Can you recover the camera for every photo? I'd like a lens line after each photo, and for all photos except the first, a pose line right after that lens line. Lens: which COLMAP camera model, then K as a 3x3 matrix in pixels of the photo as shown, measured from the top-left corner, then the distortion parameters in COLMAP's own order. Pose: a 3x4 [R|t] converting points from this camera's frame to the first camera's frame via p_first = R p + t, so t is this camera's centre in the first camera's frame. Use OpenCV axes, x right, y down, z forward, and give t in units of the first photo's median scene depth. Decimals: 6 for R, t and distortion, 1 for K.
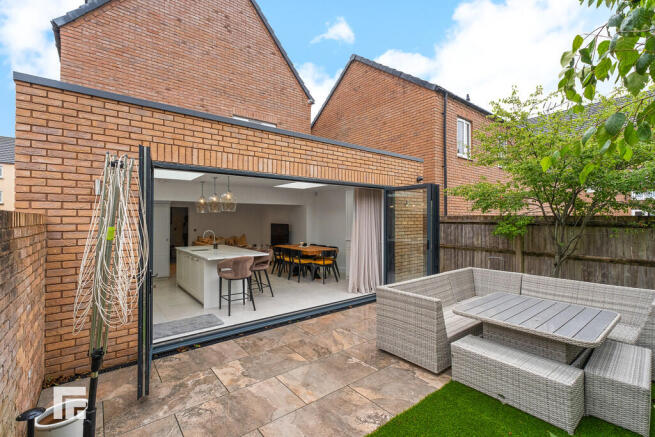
lens RADIAL K [[283.8, 0, 327.2], [0, 283.8, 222.5], [0, 0, 1]] dist [-0.003804, 0.001508]
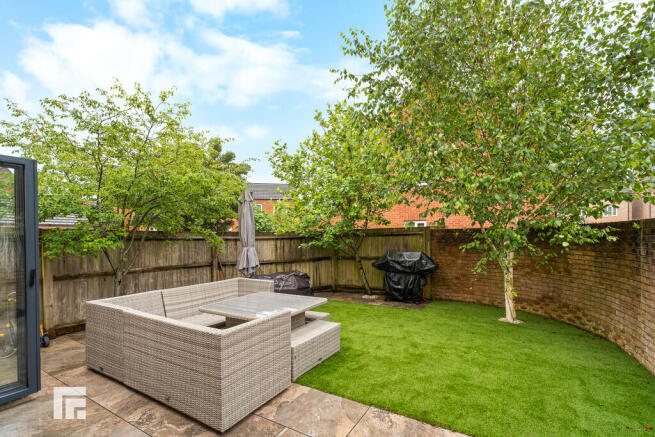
lens RADIAL K [[283.8, 0, 322.9], [0, 283.8, 248.9], [0, 0, 1]] dist [-0.003804, 0.001508]
pose [[-0.342627, -0.029908, 0.938995, -0.283946], [0.008141, 0.999361, 0.034801, 0.008881], [-0.939436, 0.019569, -0.342164, 0.600680]]
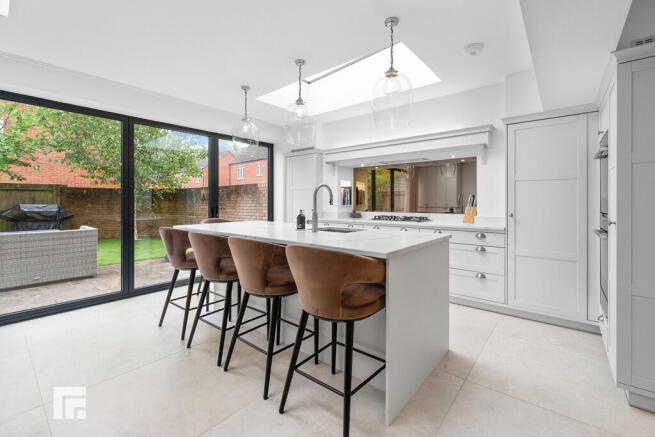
lens RADIAL K [[283.8, 0, 331.4], [0, 283.8, 201.7], [0, 0, 1]] dist [-0.003804, 0.001508]
pose [[-0.973939, -0.001277, -0.226806, -0.364131], [-0.000080, 0.999986, -0.005286, 0.059371], [0.226810, -0.005130, -0.973926, 1.536374]]
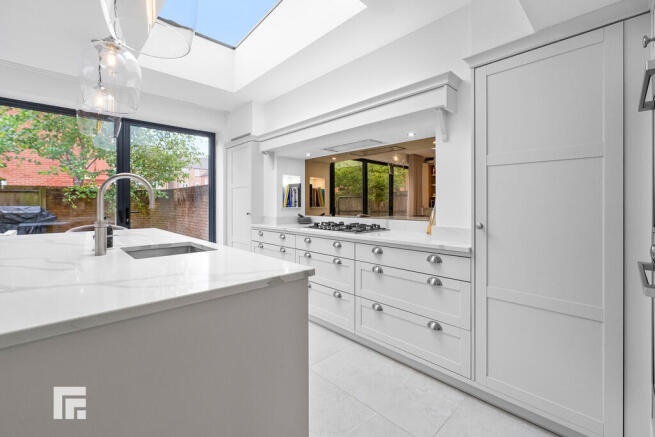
lens RADIAL K [[283.8, 0, 324.9], [0, 283.8, 204.0], [0, 0, 1]] dist [-0.003804, 0.001508]
pose [[-0.994651, 0.001037, -0.103286, -0.607871], [0.001161, 0.999999, -0.001142, 0.058267], [0.103285, -0.001256, -0.994651, 1.383734]]
